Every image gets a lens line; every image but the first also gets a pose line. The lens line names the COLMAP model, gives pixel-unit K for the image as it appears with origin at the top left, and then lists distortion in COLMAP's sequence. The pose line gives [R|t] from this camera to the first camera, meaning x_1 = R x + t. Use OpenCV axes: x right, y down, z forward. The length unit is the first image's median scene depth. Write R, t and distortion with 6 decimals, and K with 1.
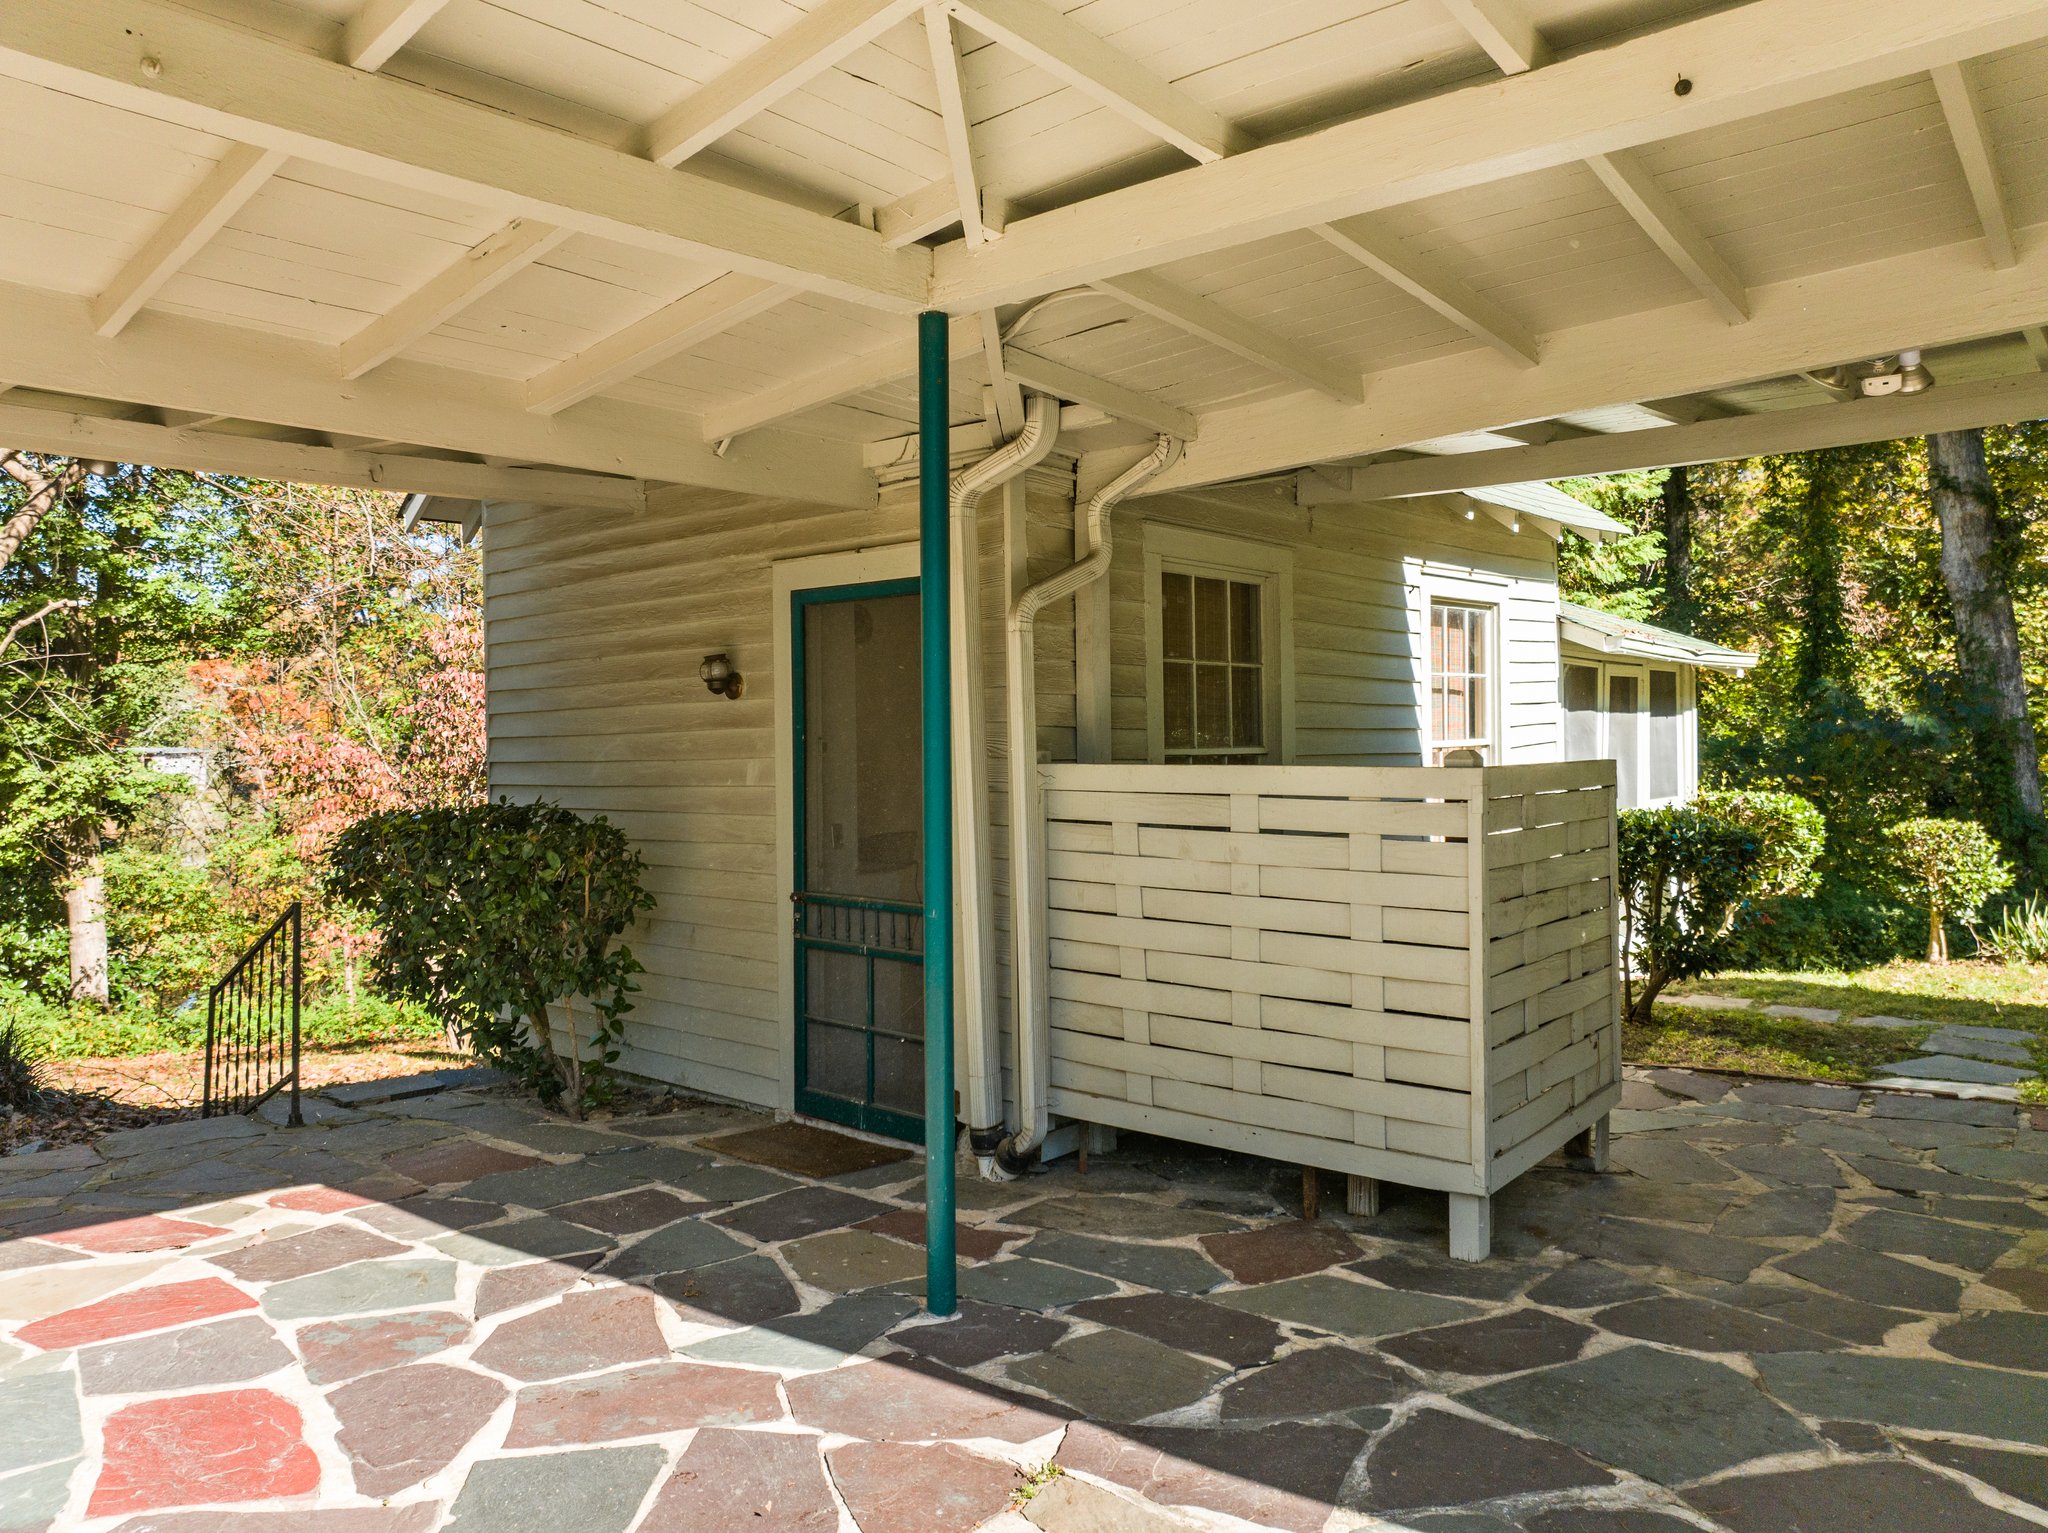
lens RADIAL K [[1438.5, 0, 1021.0], [0, 1438.5, 759.6], [0, 0, 1]] dist [-0.047458, 0.012104]
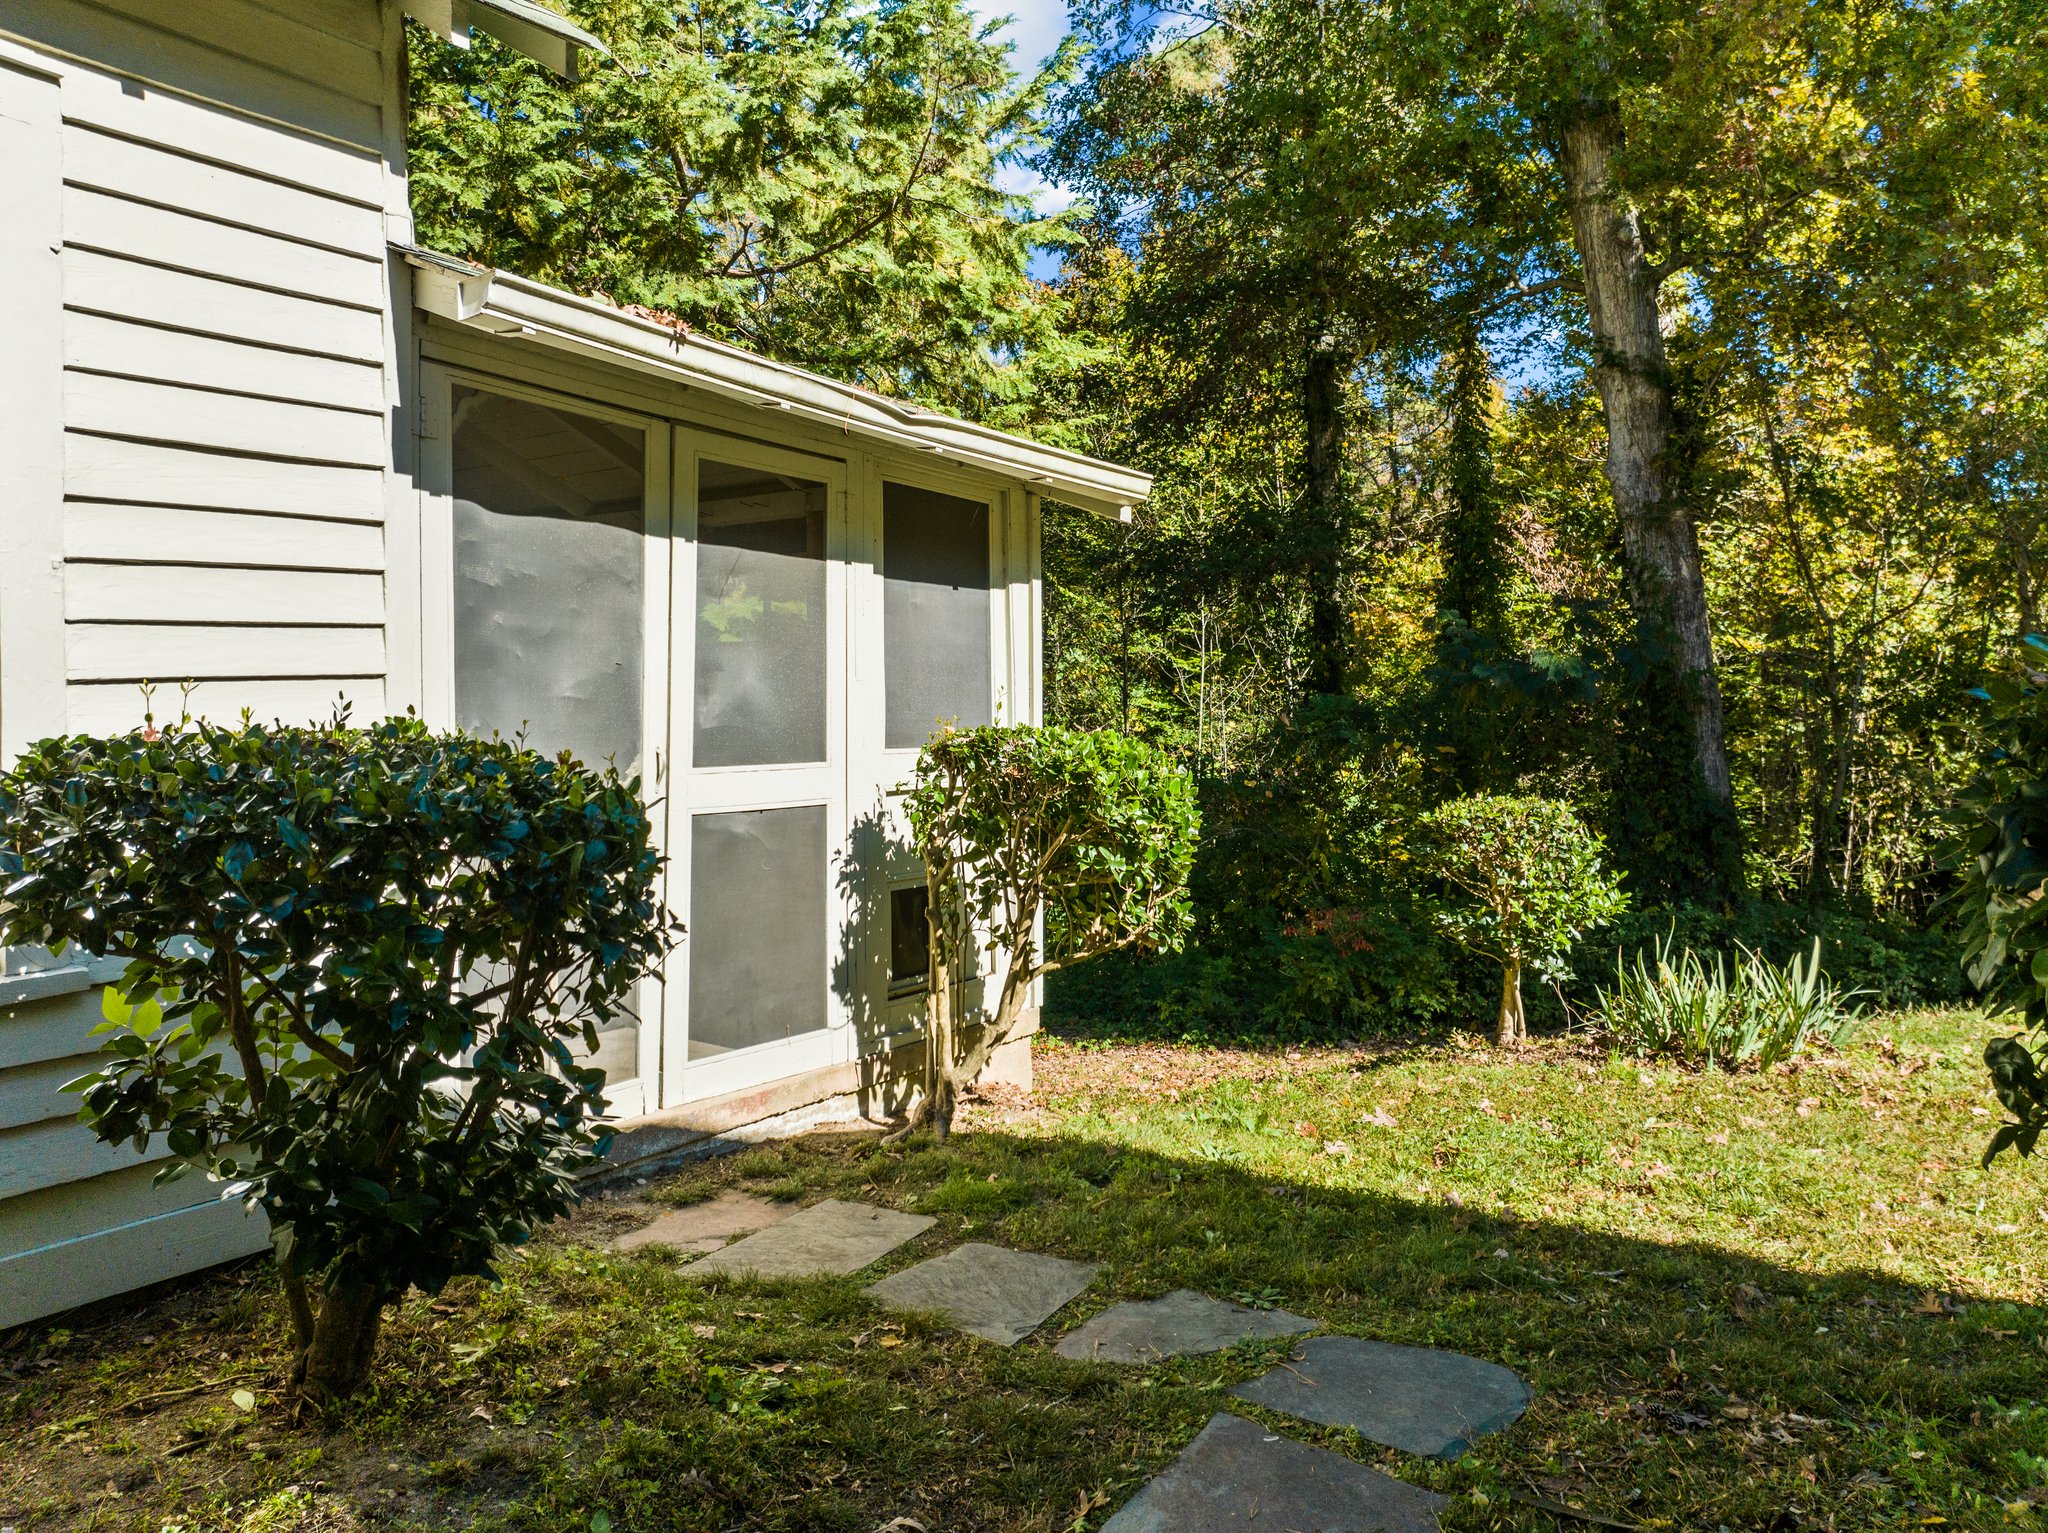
lens RADIAL K [[1438.5, 0, 1026.0], [0, 1438.5, 761.2], [0, 0, 1]] dist [-0.047458, 0.012104]
pose [[0.990199, 0.002522, 0.139639, 0.386080], [-0.002323, 0.999996, -0.001587, 0.030327], [-0.139643, 0.001247, 0.990201, 0.469118]]
